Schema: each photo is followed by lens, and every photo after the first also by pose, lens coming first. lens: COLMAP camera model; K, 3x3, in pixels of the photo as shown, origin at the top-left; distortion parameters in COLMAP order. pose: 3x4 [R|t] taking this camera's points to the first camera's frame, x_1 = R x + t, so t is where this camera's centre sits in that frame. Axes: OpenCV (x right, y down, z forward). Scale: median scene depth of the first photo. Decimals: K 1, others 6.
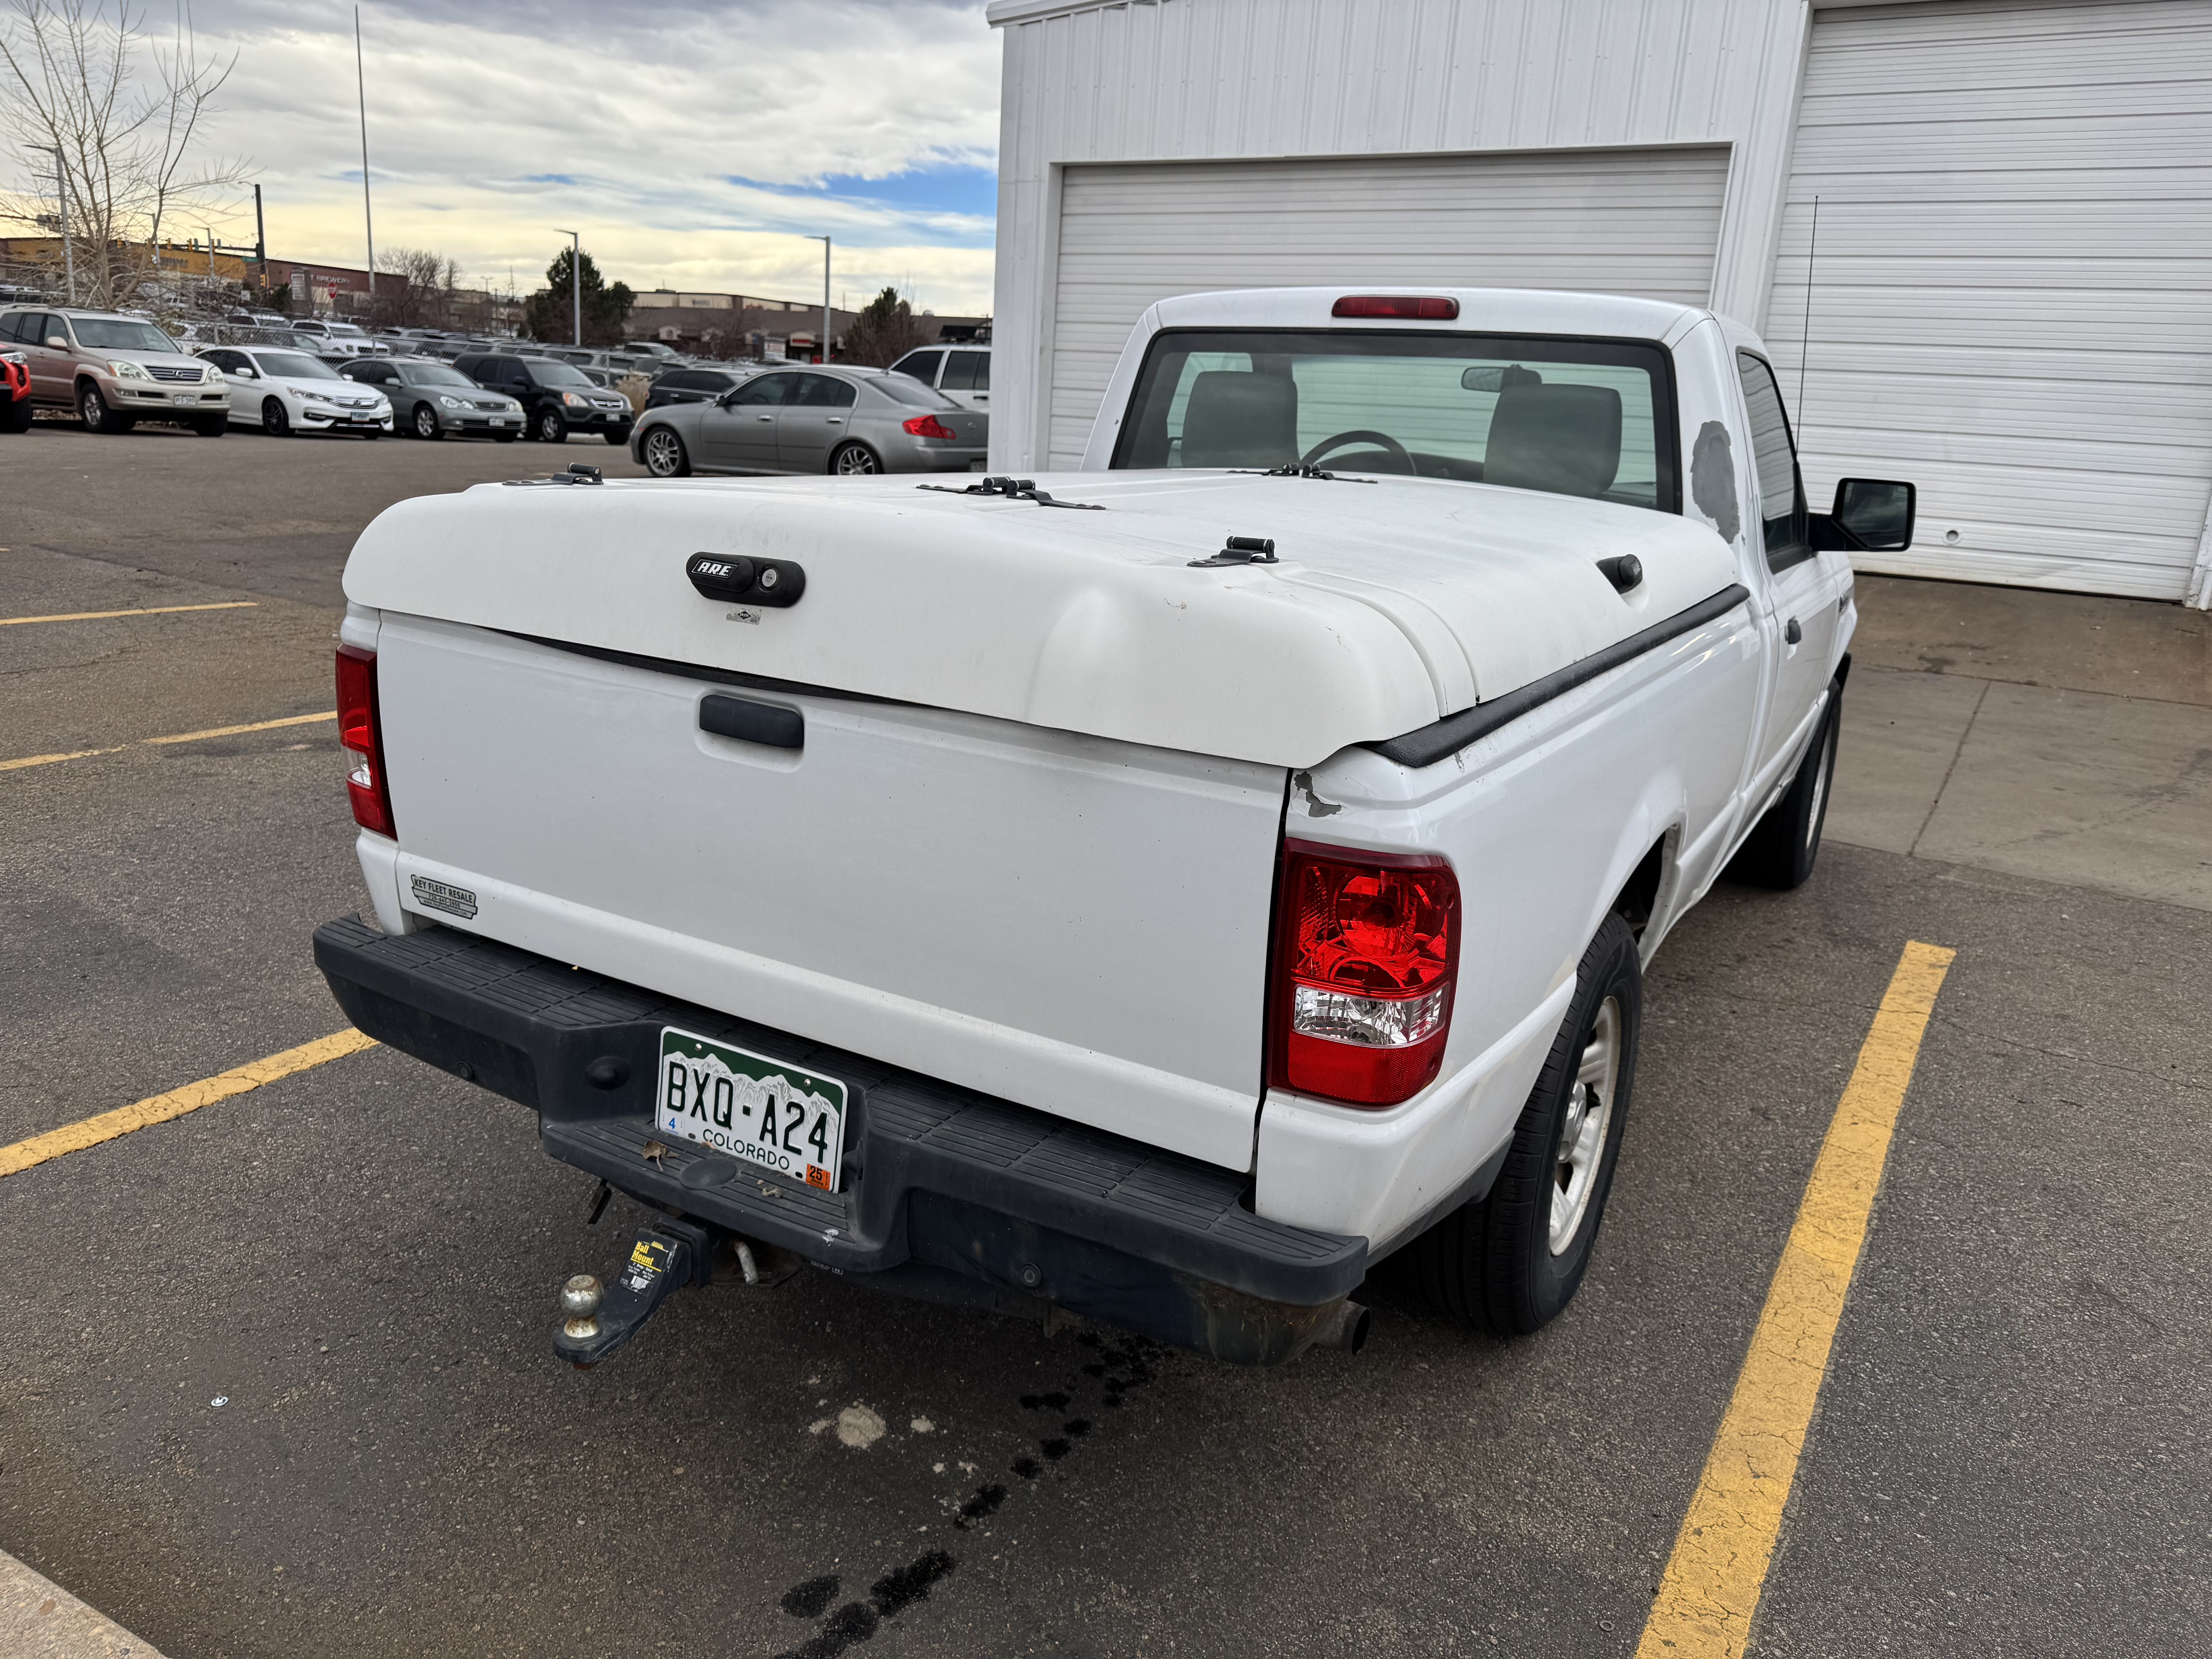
lens RADIAL K [[1539.6, 0, 1110.1], [0, 1539.6, 854.3], [0, 0, 1]] dist [0.047015, -0.072389]
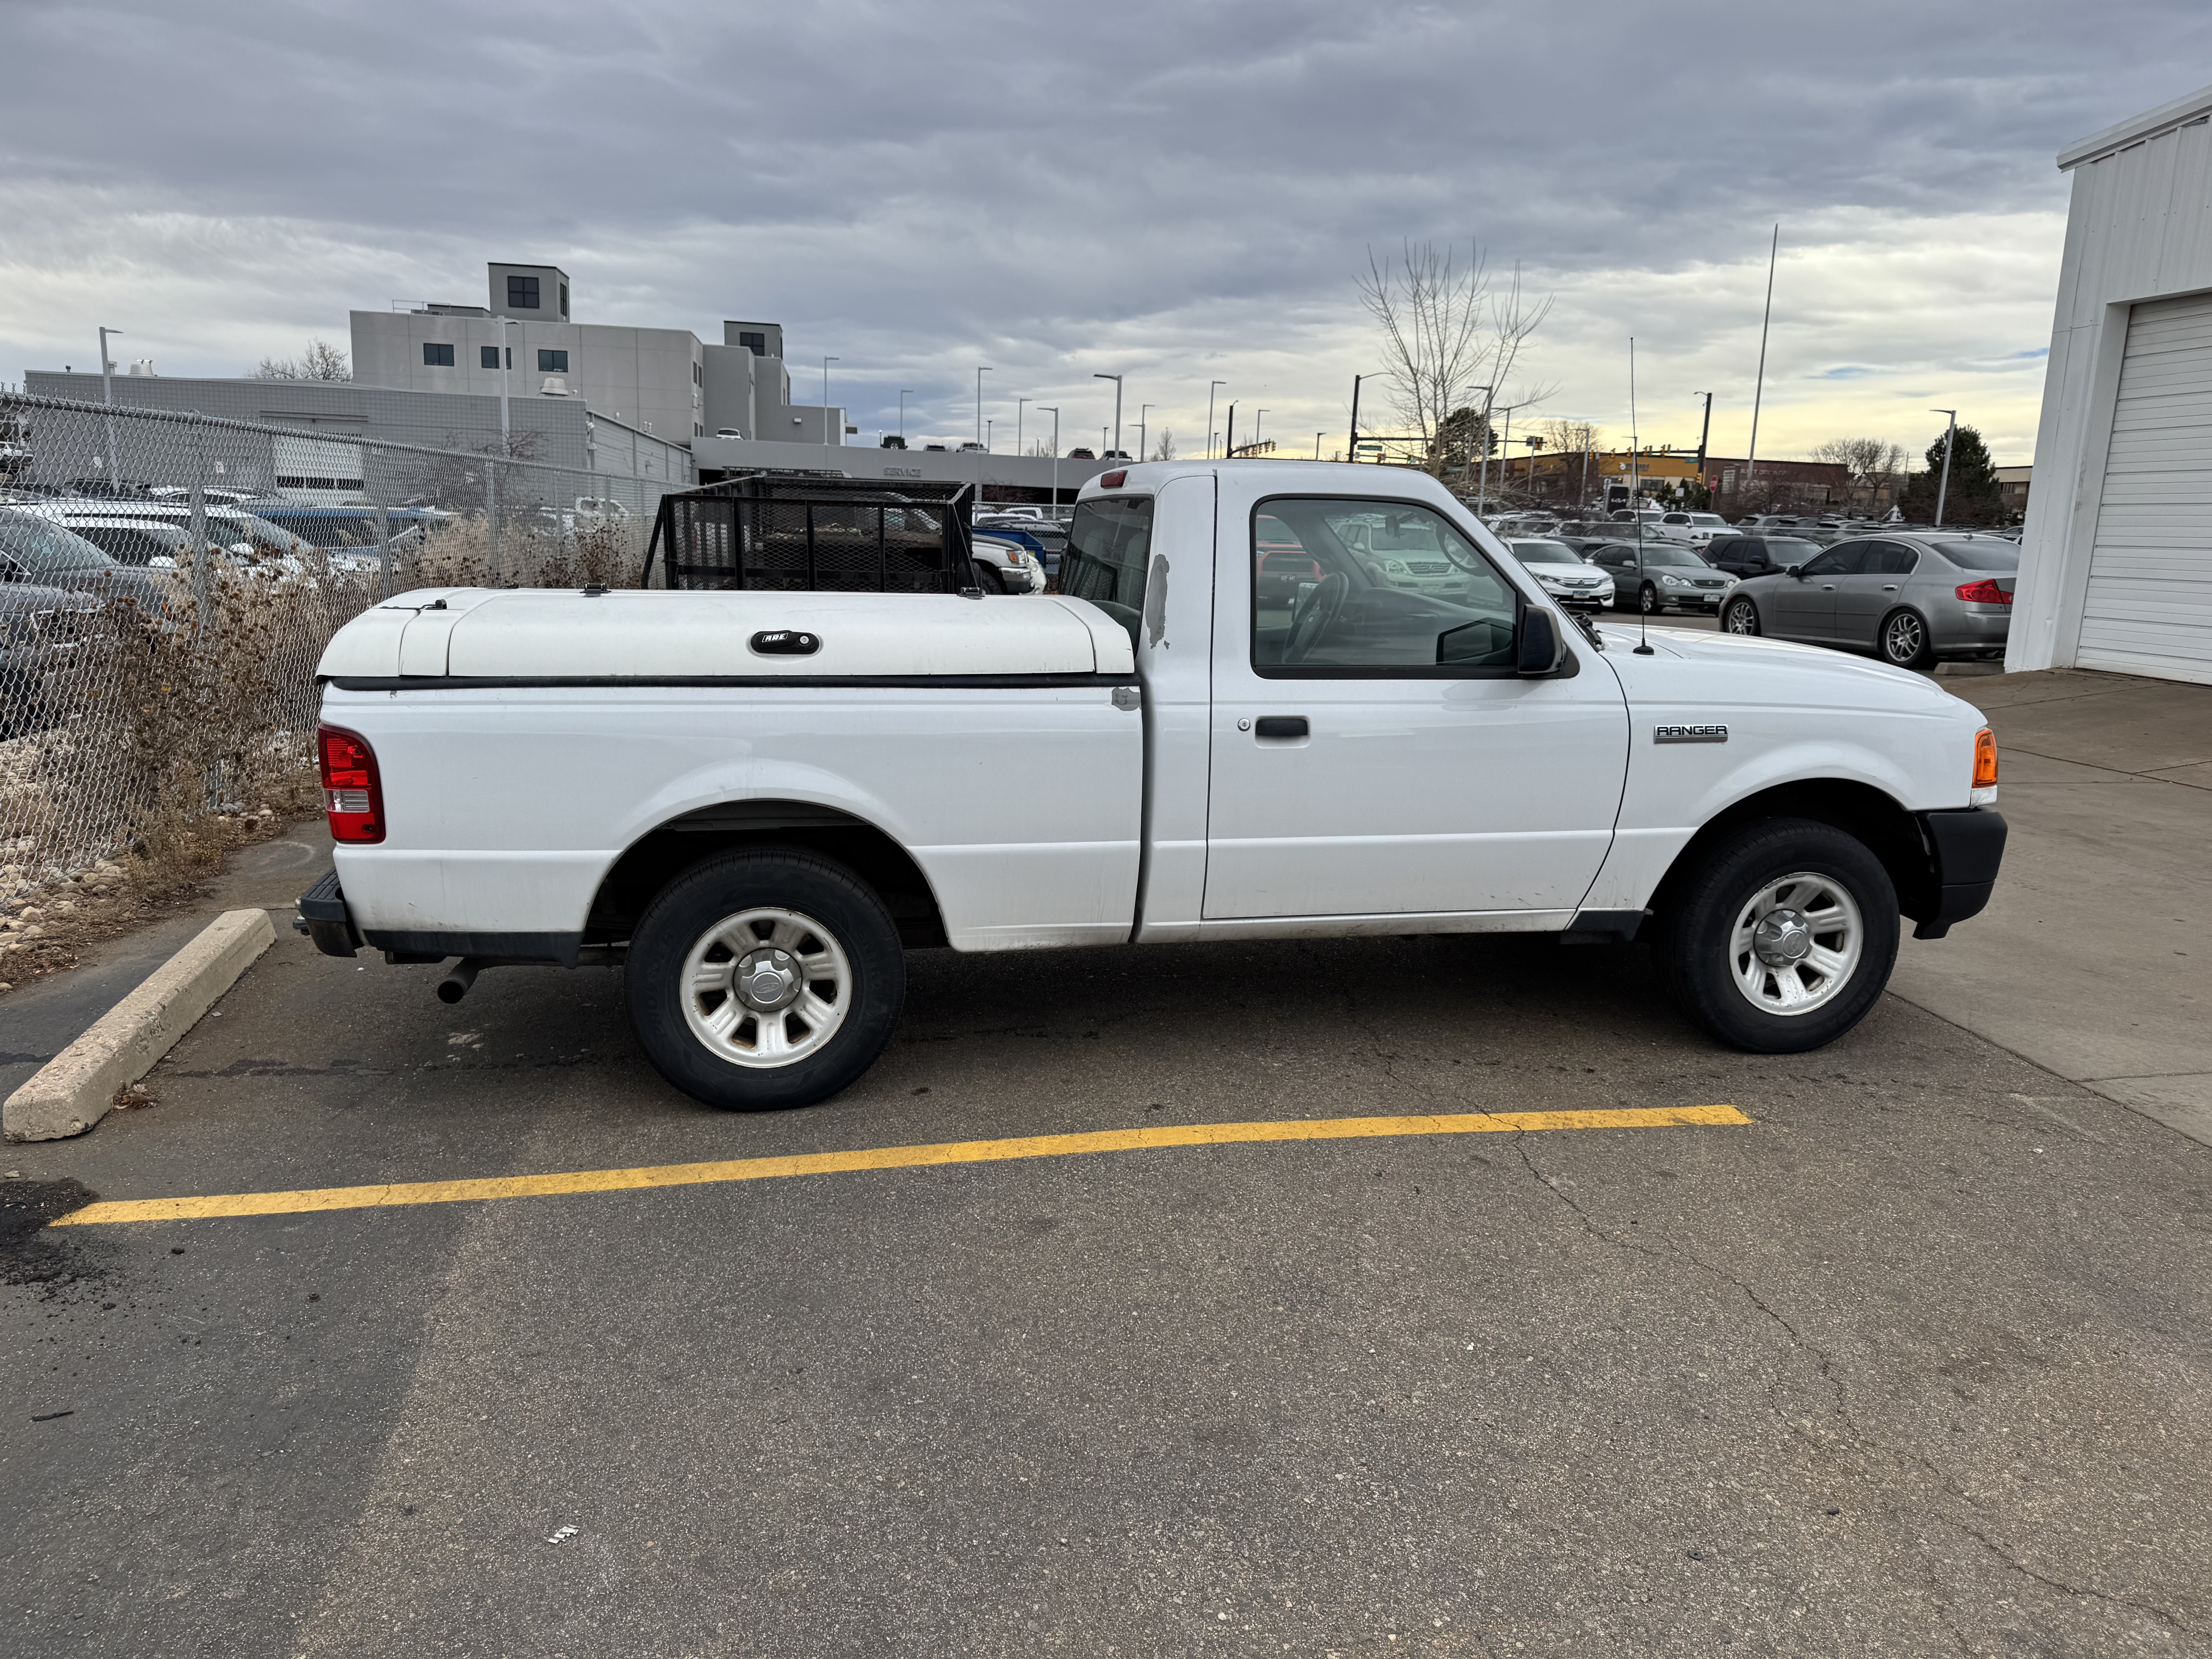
lens RADIAL K [[1555.6, 0, 1098.4], [0, 1555.6, 828.0], [0, 0, 1]] dist [-0.007277, 0.005594]
pose [[0.661433, 0.098170, -0.743552, 0.234739], [-0.192575, 0.980389, -0.041868, 0.001960], [0.724860, 0.170882, 0.667366, 0.021922]]
